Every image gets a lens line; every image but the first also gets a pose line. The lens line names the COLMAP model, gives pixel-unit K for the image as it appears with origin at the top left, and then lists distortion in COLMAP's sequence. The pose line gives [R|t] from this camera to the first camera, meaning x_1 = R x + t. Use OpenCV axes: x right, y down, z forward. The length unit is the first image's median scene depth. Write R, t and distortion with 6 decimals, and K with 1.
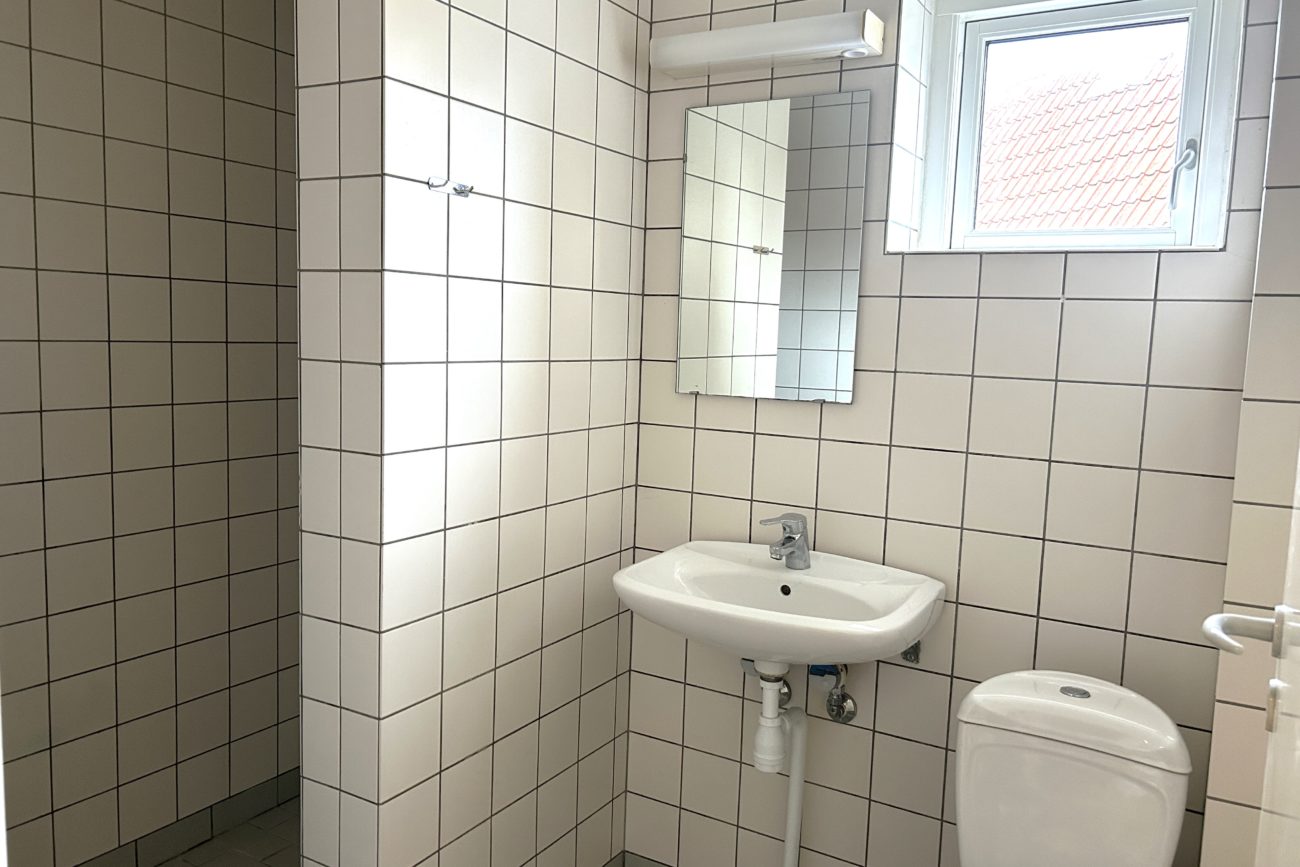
lens RADIAL K [[968.0, 0, 651.5], [0, 968.0, 432.7], [0, 0, 1]] dist [0.048256, -0.046421]
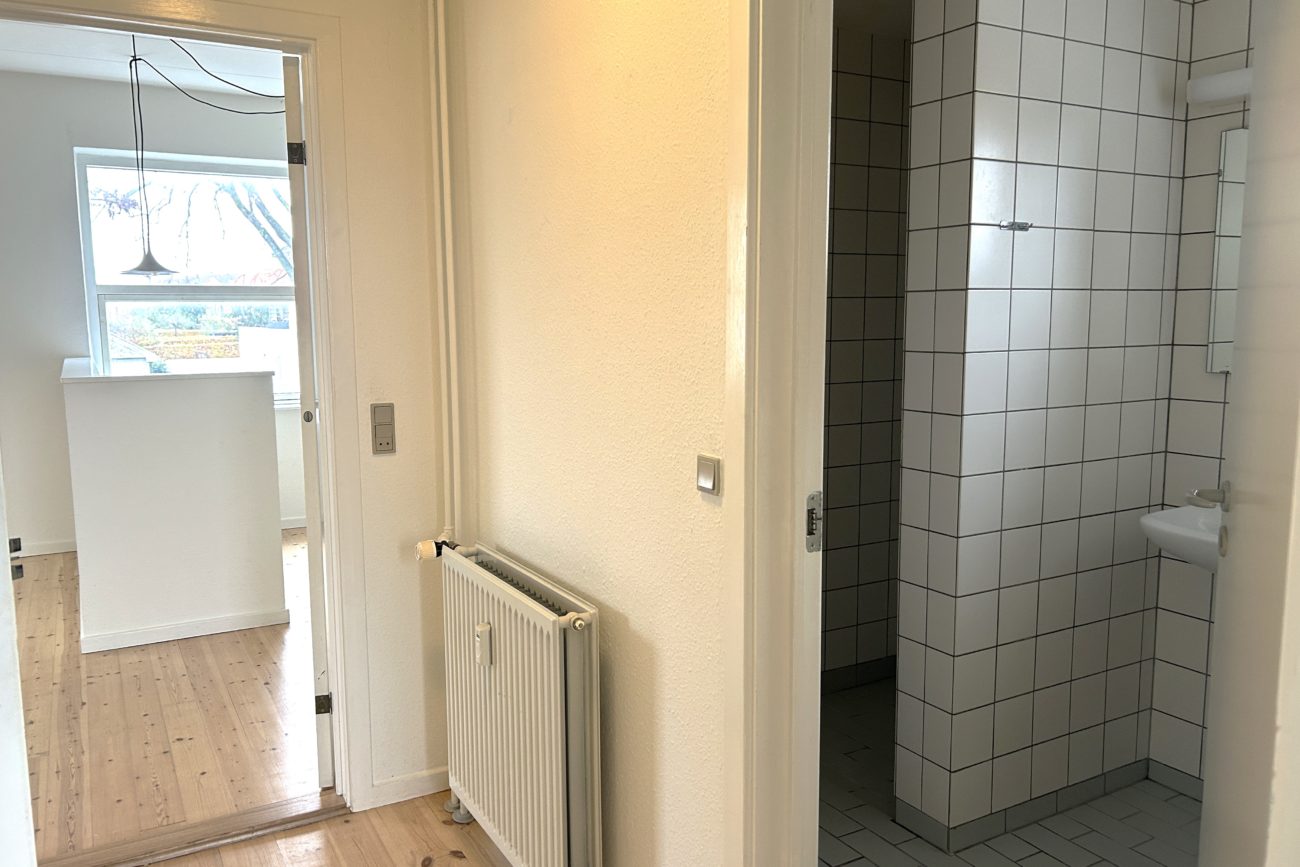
lens RADIAL K [[968.0, 0, 656.4], [0, 968.0, 428.2], [0, 0, 1]] dist [0.048256, -0.046421]
pose [[0.870991, 0.022124, -0.490800, 0.030042], [-0.016997, 0.999744, 0.014904, 0.021450], [0.491004, -0.004639, 0.871145, -0.380396]]
